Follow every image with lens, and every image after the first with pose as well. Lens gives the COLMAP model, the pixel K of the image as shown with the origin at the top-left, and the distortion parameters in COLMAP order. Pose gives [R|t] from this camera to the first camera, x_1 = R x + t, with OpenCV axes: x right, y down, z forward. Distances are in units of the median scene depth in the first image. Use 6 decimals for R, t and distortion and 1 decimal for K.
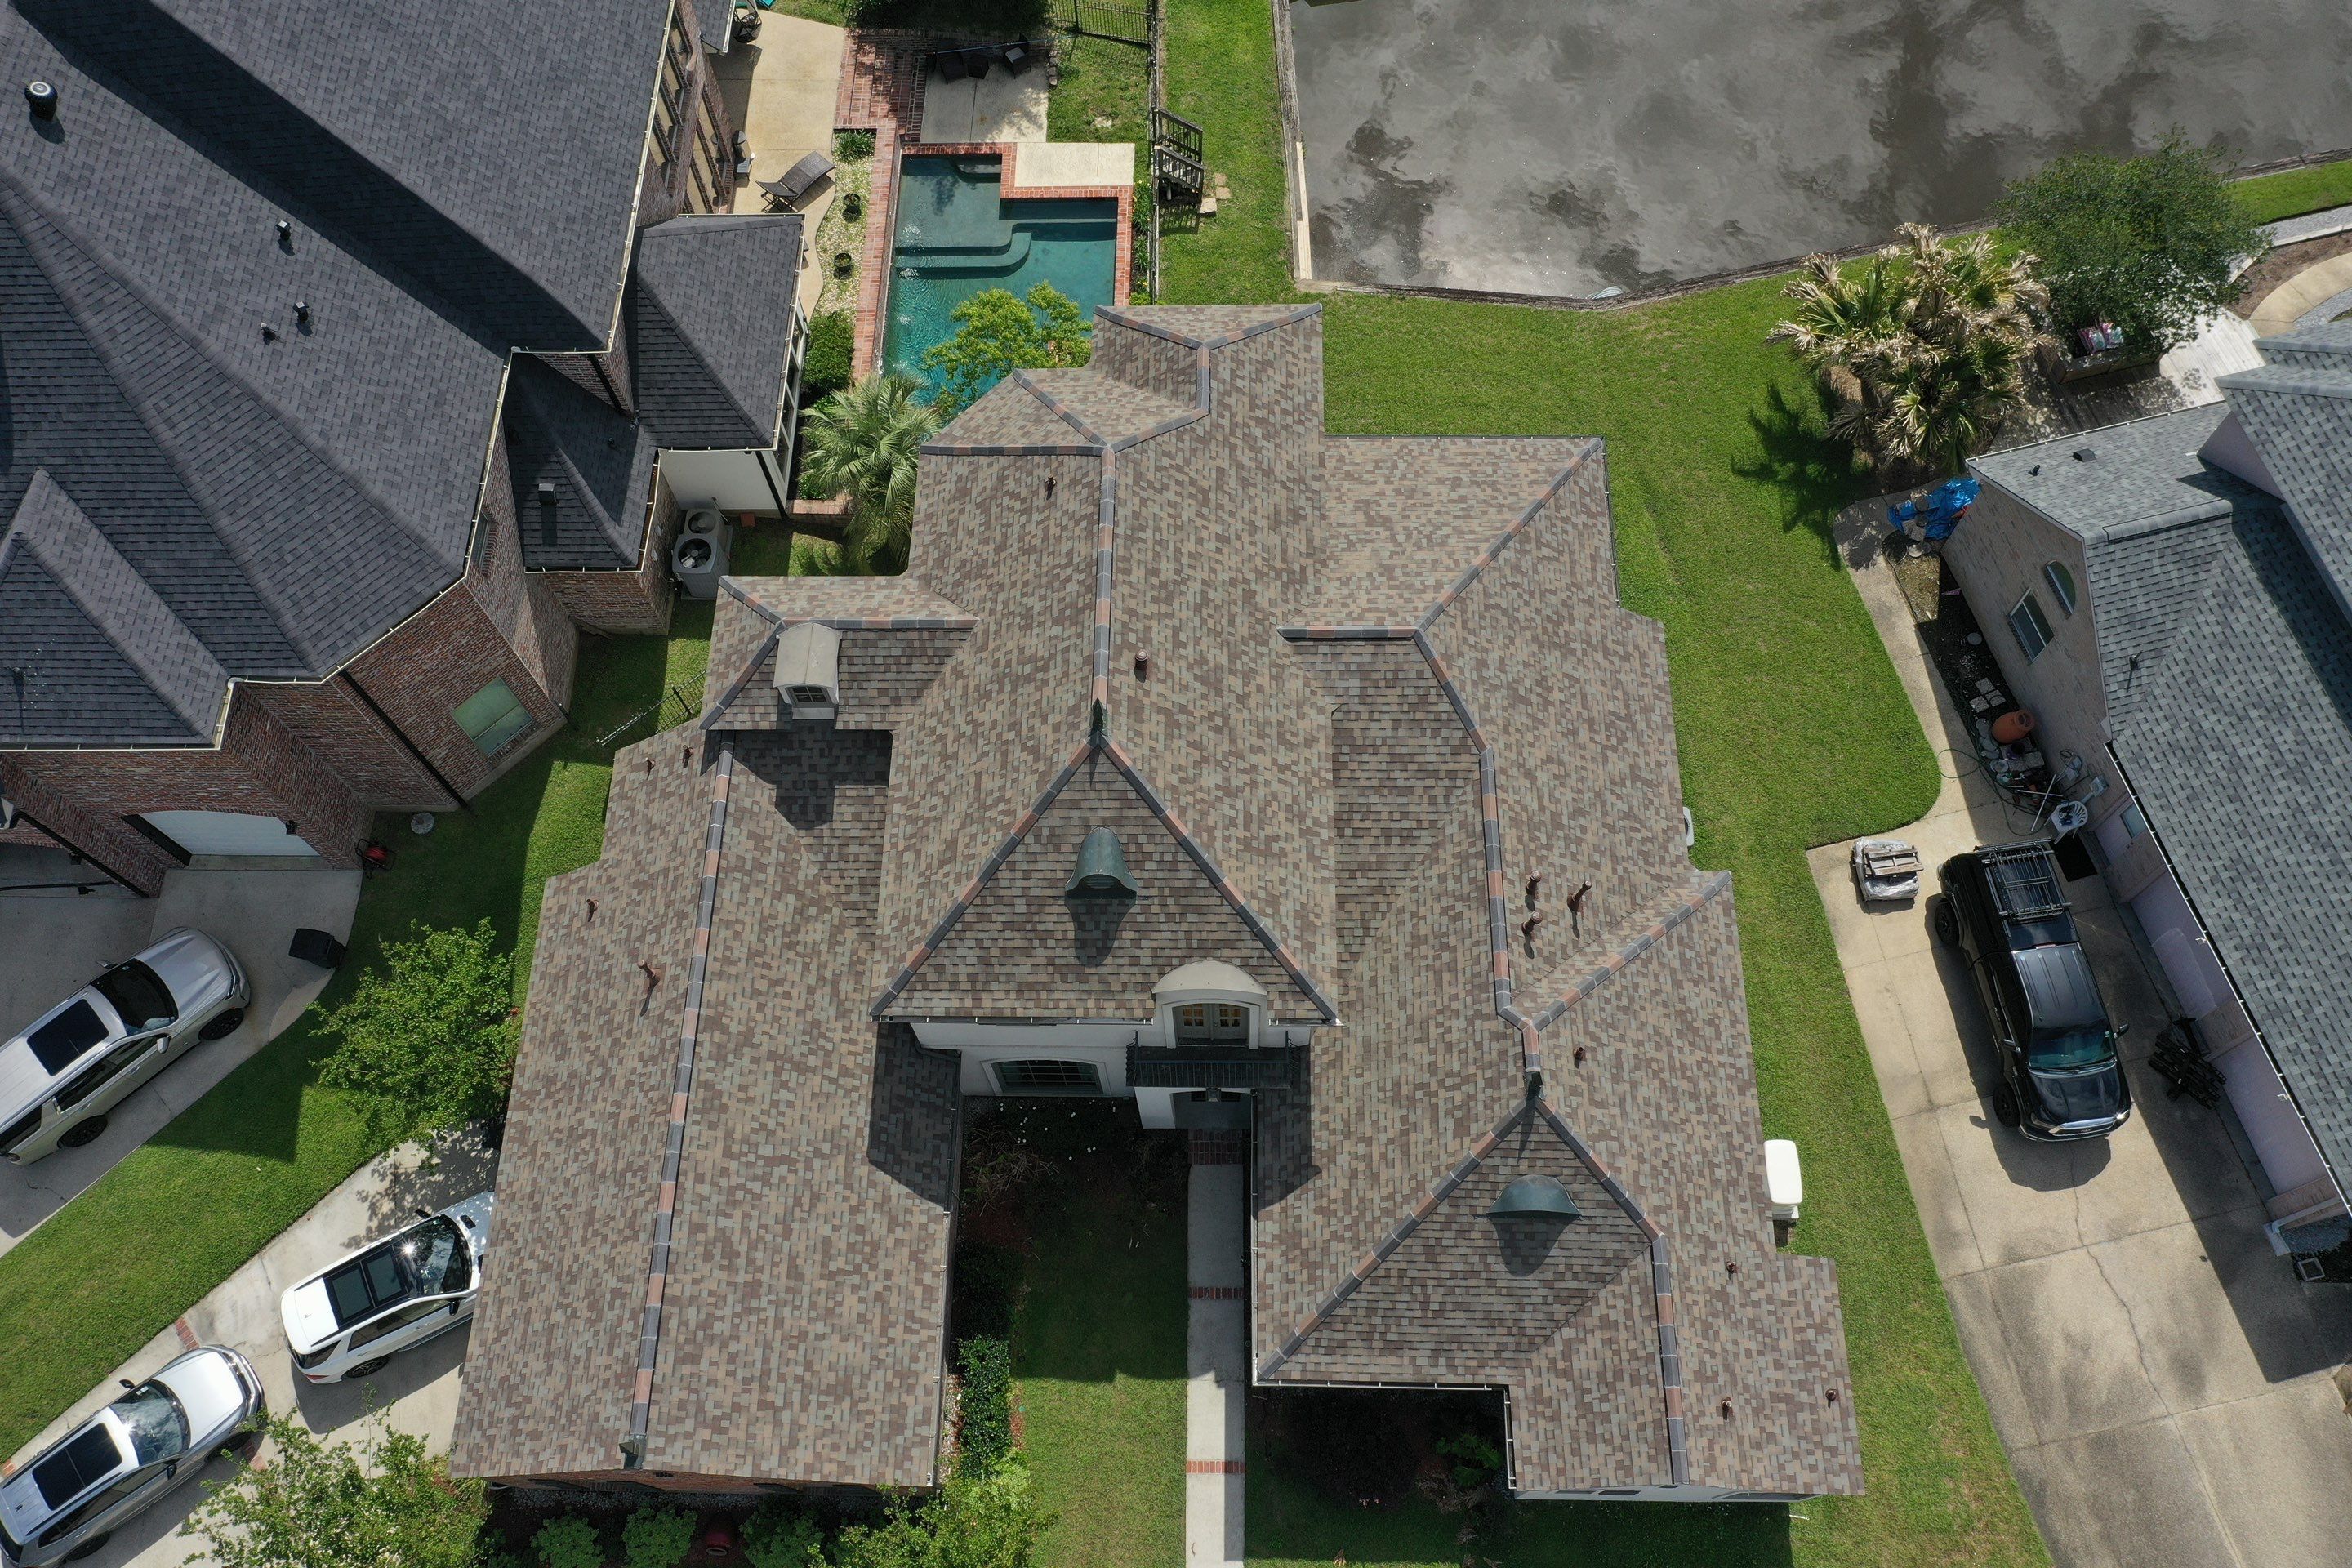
lens RADIAL K [[1843.1, 0, 1172.0], [0, 1843.1, 775.1], [0, 0, 1]] dist [-0.008488, 0.005374]
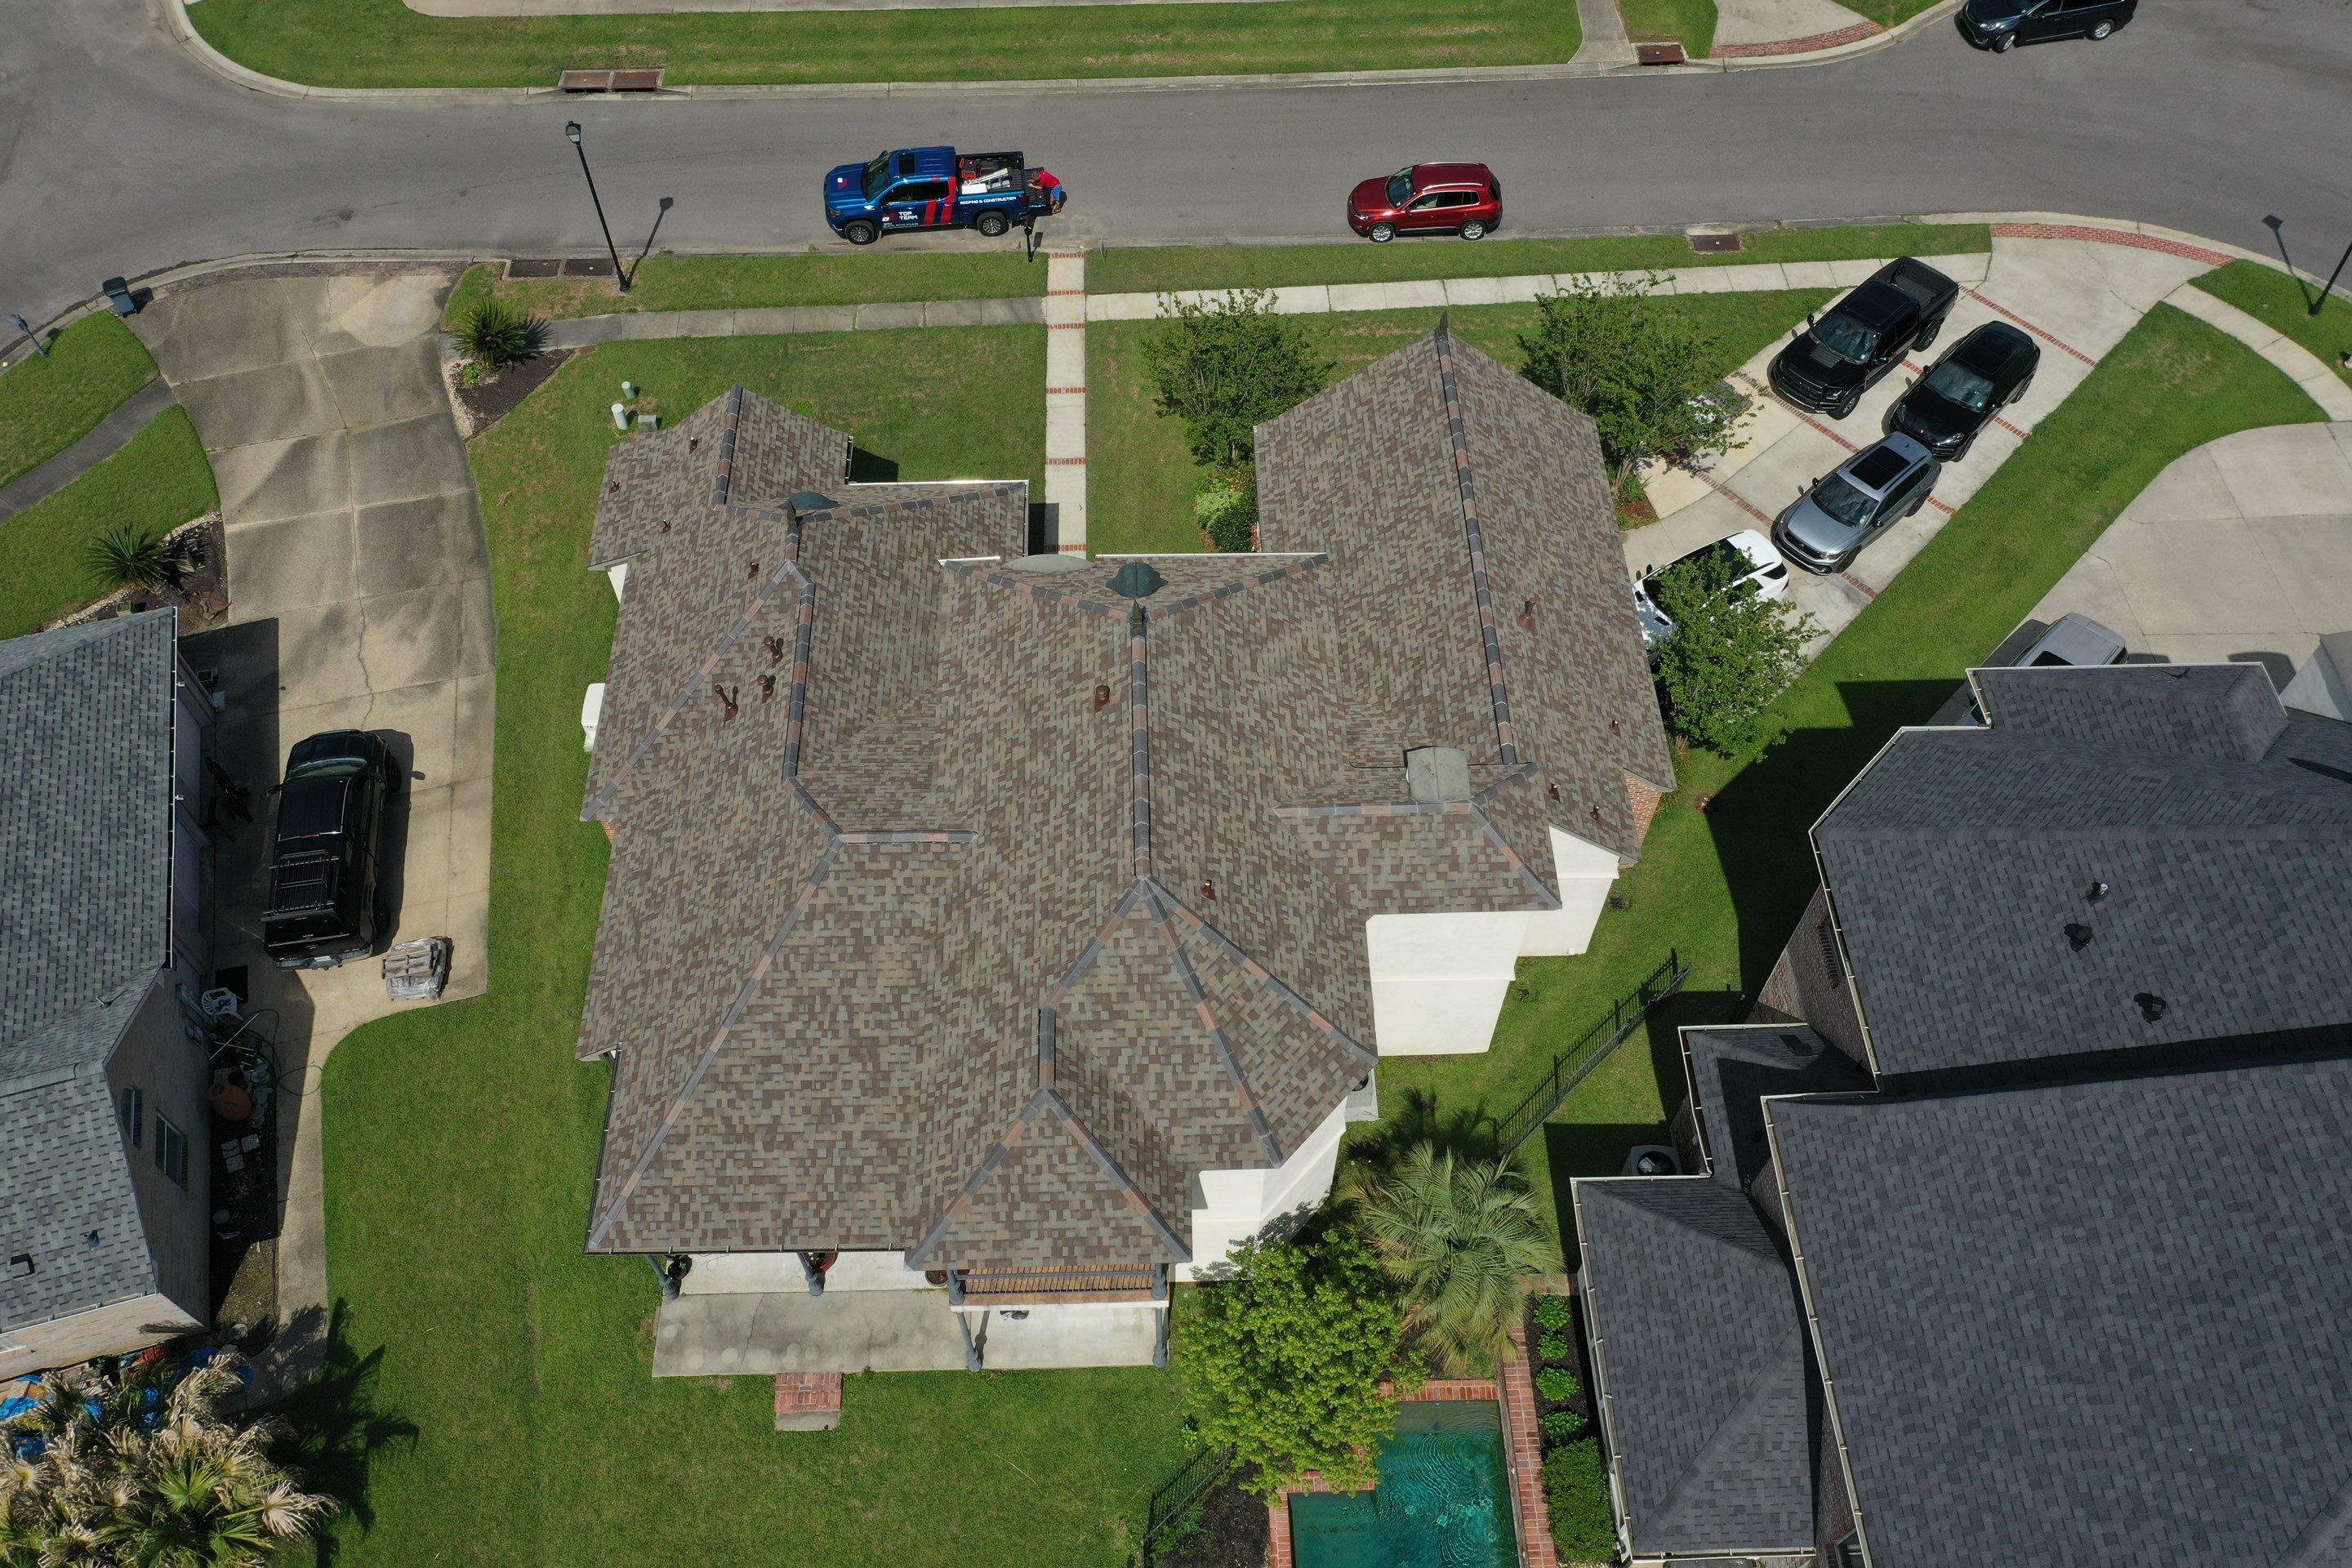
lens RADIAL K [[1843.1, 0, 1169.2], [0, 1843.1, 769.9], [0, 0, 1]] dist [-0.008488, 0.005374]
pose [[-0.998502, 0.054493, 0.004867, -0.046646], [-0.023231, -0.502851, 0.864061, -0.806933], [0.049533, 0.862654, 0.503364, 0.408553]]
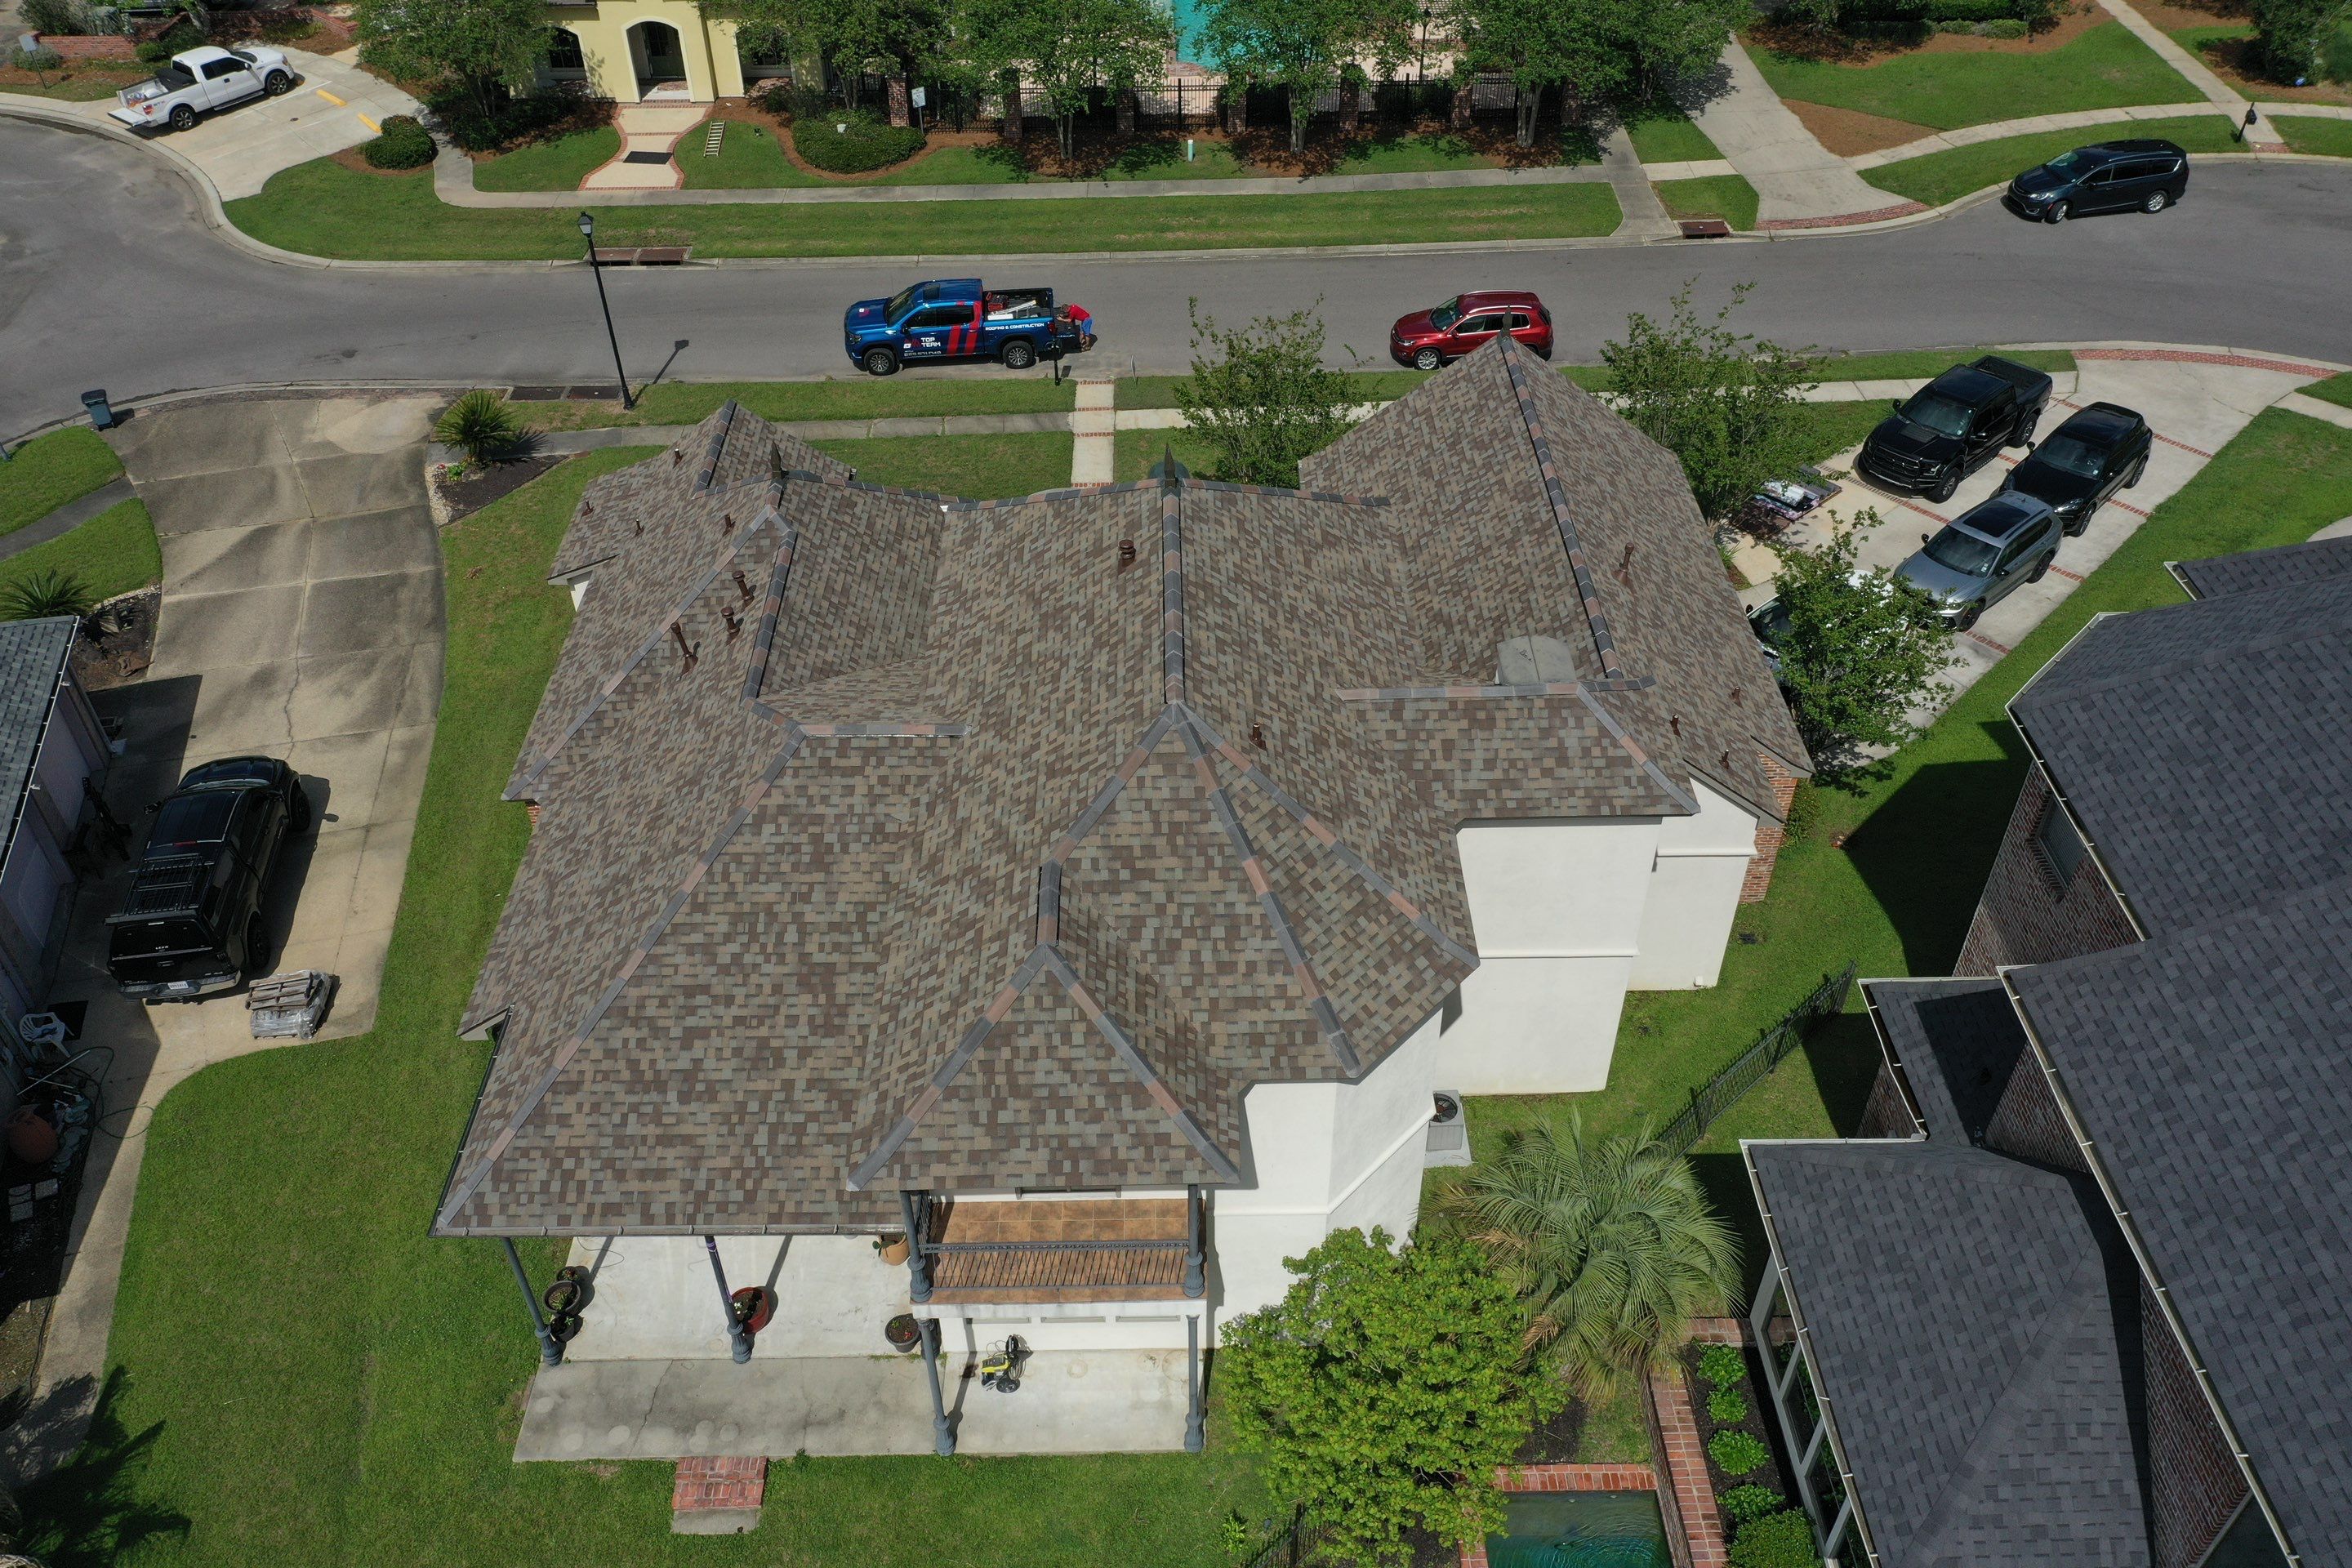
lens RADIAL K [[1843.1, 0, 1169.8], [0, 1843.1, 772.8], [0, 0, 1]] dist [-0.008488, 0.005374]
pose [[-0.998631, 0.051957, 0.006004, -0.029765], [-0.007803, -0.261498, 0.965172, -0.755647], [0.051717, 0.963805, 0.261546, 0.704232]]
